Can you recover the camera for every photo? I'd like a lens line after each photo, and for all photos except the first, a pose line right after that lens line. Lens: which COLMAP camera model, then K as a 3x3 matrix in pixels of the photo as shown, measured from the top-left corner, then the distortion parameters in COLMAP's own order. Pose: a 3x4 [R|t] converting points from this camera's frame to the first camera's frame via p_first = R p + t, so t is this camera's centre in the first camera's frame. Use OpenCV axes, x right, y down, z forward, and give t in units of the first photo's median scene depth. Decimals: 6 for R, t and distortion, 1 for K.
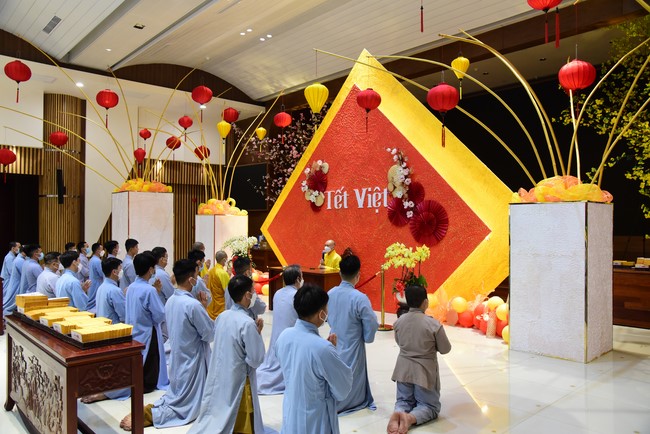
lens RADIAL K [[497.9, 0, 326.3], [0, 497.9, 217.2], [0, 0, 1]] dist [-0.005966, -0.000364]
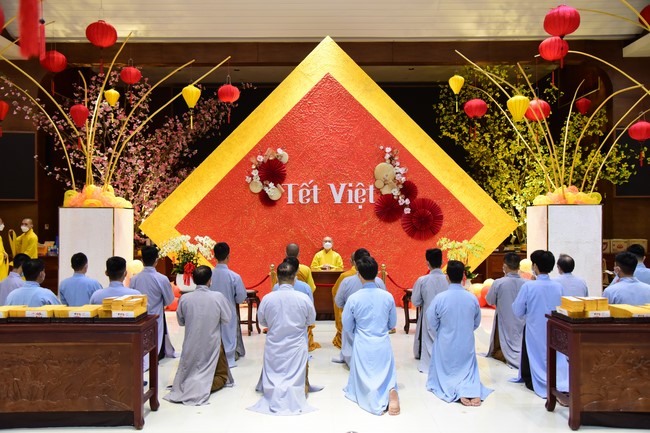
lens RADIAL K [[575.8, 0, 322.7], [0, 575.8, 219.5], [0, 0, 1]] dist [0.014214, 0.025594]
pose [[0.674463, -0.002181, 0.738305, -0.781719], [-0.007968, 0.999916, 0.010234, 0.001273], [-0.738266, -0.012785, 0.674389, 0.271582]]
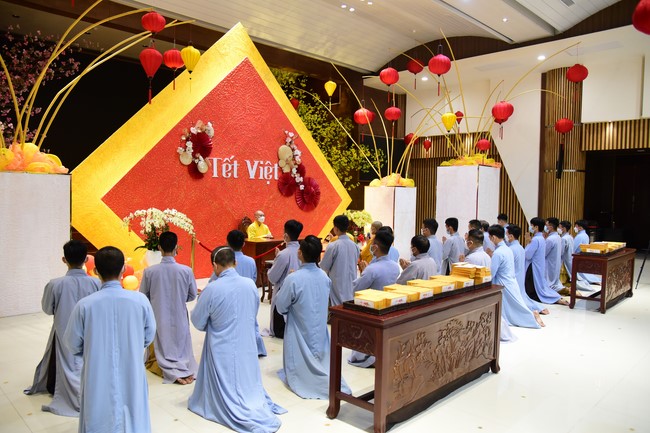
lens RADIAL K [[488.4, 0, 326.4], [0, 488.4, 216.5], [0, 0, 1]] dist [-0.048446, 0.002170]
pose [[-0.046476, -0.043365, 0.997978, -0.986241], [-0.031387, 0.998627, 0.041931, 0.013378], [-0.998426, -0.029374, -0.047773, 0.898285]]
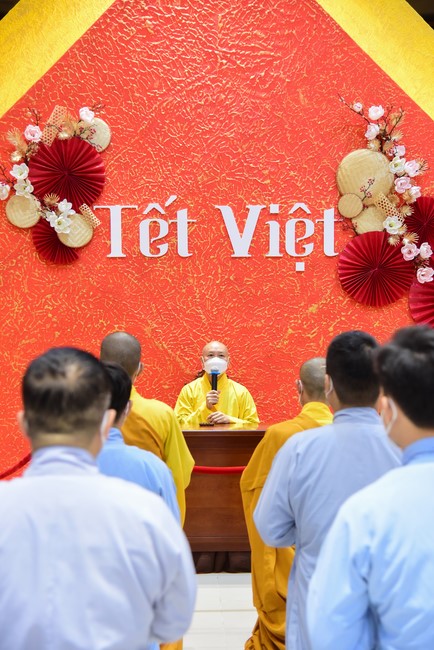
lens RADIAL K [[1064.1, 0, 219.6], [0, 1064.1, 330.0], [0, 0, 1]] dist [0.362329, 0.000000]
pose [[0.654513, 0.017021, 0.755859, -0.542730], [-0.006736, 0.999838, -0.016682, 0.049000], [-0.756021, 0.005827, 0.654522, 0.500274]]
